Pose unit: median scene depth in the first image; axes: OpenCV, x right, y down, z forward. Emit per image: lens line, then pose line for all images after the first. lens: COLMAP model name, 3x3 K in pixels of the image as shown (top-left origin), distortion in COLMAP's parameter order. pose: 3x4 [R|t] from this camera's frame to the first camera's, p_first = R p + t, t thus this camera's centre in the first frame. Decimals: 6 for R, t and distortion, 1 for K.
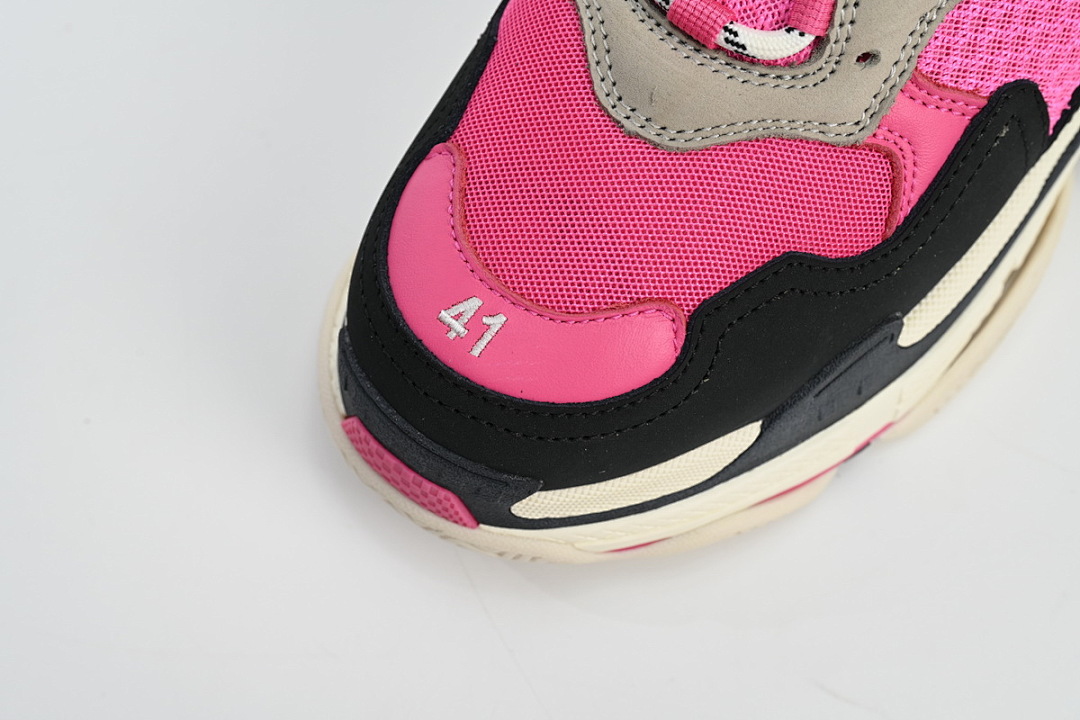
lens RADIAL K [[1917.0, 0, 544.1], [0, 1917.0, 361.5], [0, 0, 1]] dist [0.034909, 0.000000]
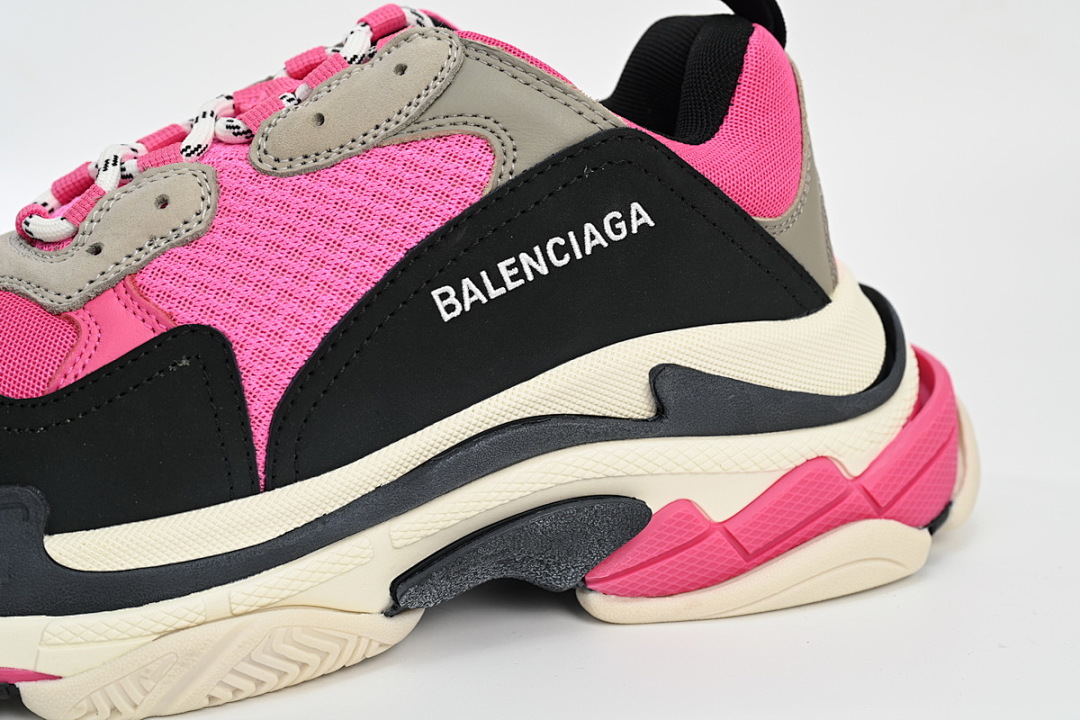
lens RADIAL K [[1917.0, 0, 541.6], [0, 1917.0, 354.5], [0, 0, 1]] dist [0.034909, 0.000000]
pose [[0.826165, 0.159869, -0.540272, 1.051398], [-0.520258, 0.584569, -0.622584, 0.484225], [0.216294, 0.795438, 0.566123, 0.414315]]
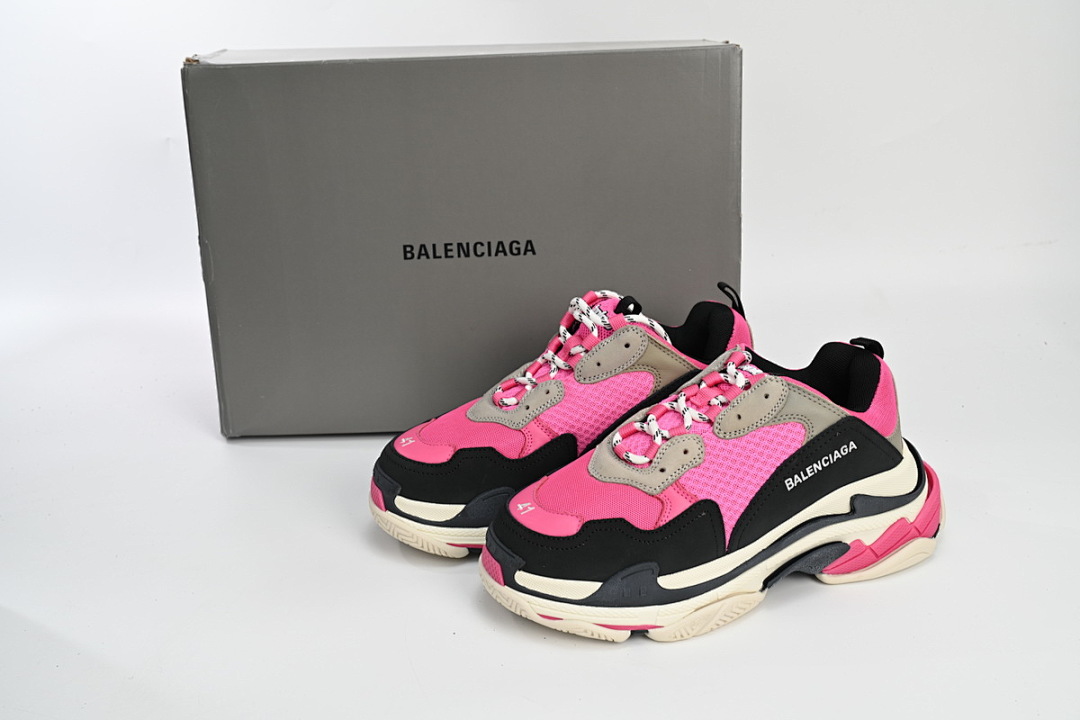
lens RADIAL K [[1229.0, 0, 537.5], [0, 1229.0, 363.2], [0, 0, 1]] dist [-0.039814, 0.000000]
pose [[0.877433, 0.189661, -0.440613, 0.861611], [-0.443237, 0.671803, -0.593483, 1.053140], [0.183445, 0.716037, 0.673527, -0.591678]]
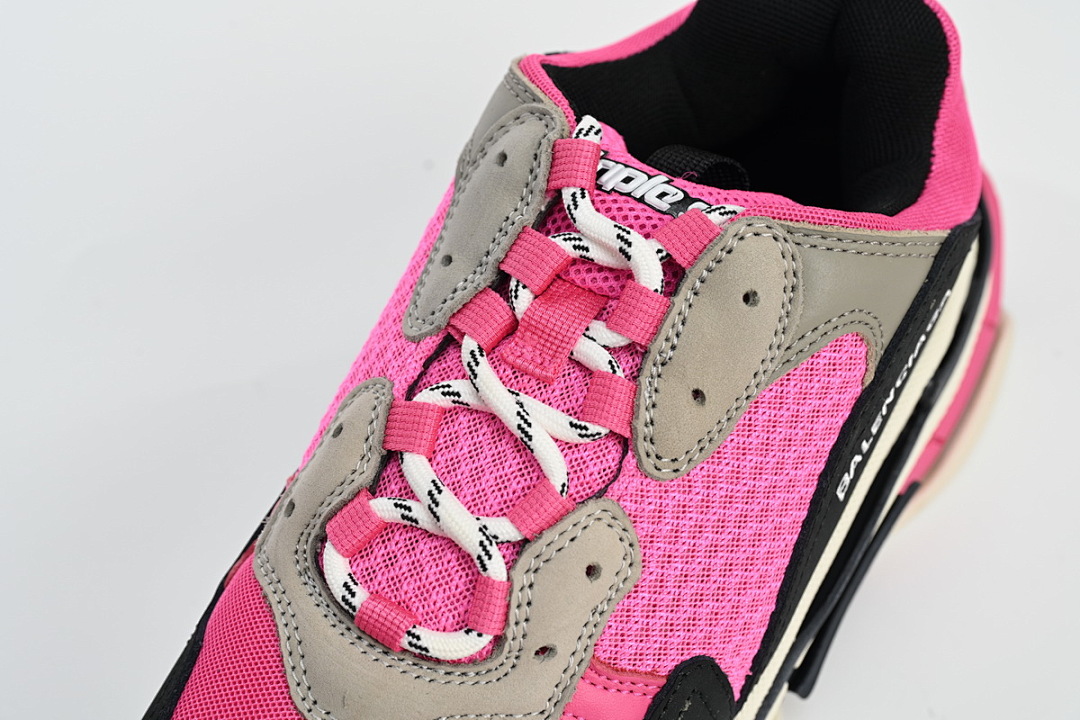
lens RADIAL K [[1917.0, 0, 538.9], [0, 1917.0, 360.2], [0, 0, 1]] dist [0.034909, 0.000000]
pose [[0.995427, -0.052828, 0.079594, 0.087398], [0.069589, 0.971804, -0.225288, -0.074491], [-0.065448, 0.229797, 0.971035, -0.061962]]
